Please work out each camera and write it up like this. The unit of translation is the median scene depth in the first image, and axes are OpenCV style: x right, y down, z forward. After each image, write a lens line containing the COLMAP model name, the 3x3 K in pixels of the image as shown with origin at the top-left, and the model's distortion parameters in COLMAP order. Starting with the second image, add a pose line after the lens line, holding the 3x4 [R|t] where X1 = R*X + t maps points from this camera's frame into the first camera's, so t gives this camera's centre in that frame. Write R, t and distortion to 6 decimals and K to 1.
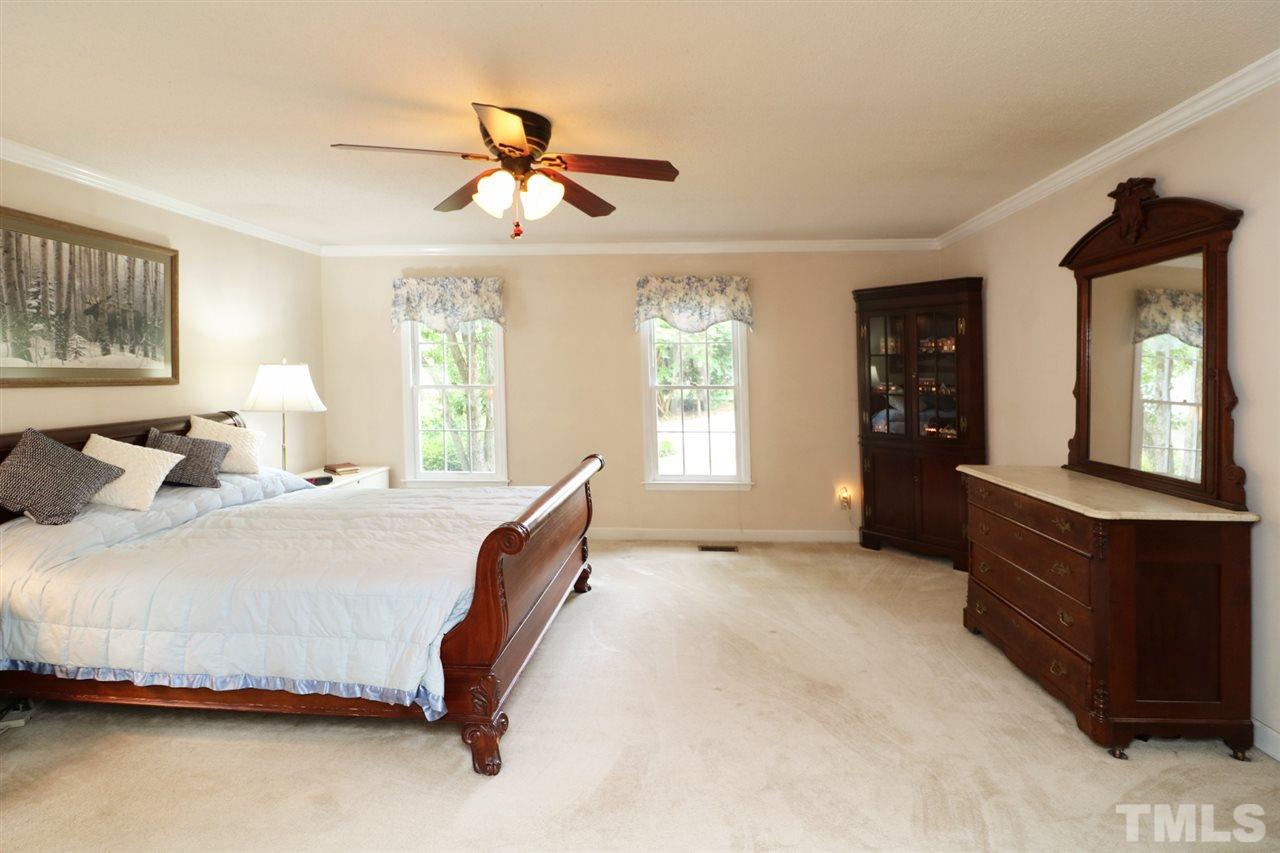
lens RADIAL K [[596.9, 0, 652.1], [0, 596.9, 517.8], [0, 0, 1]] dist [0.001621, -0.005765]
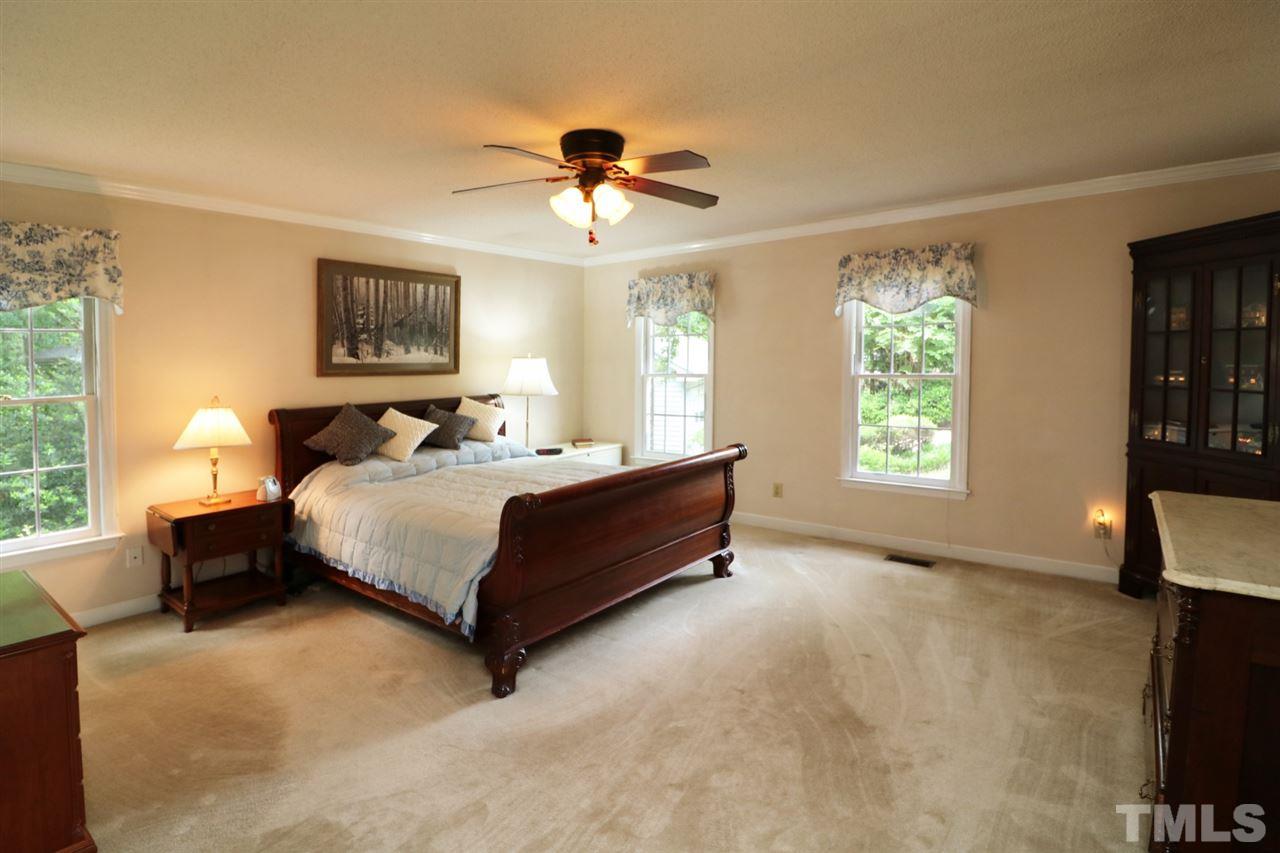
lens RADIAL K [[596.9, 0, 652.1], [0, 596.9, 517.8], [0, 0, 1]] dist [0.001621, -0.005765]
pose [[0.831663, 0.128469, -0.540215, 0.403090], [-0.116561, 0.991583, 0.056363, -0.025354], [0.542908, 0.016093, 0.839638, 0.094856]]
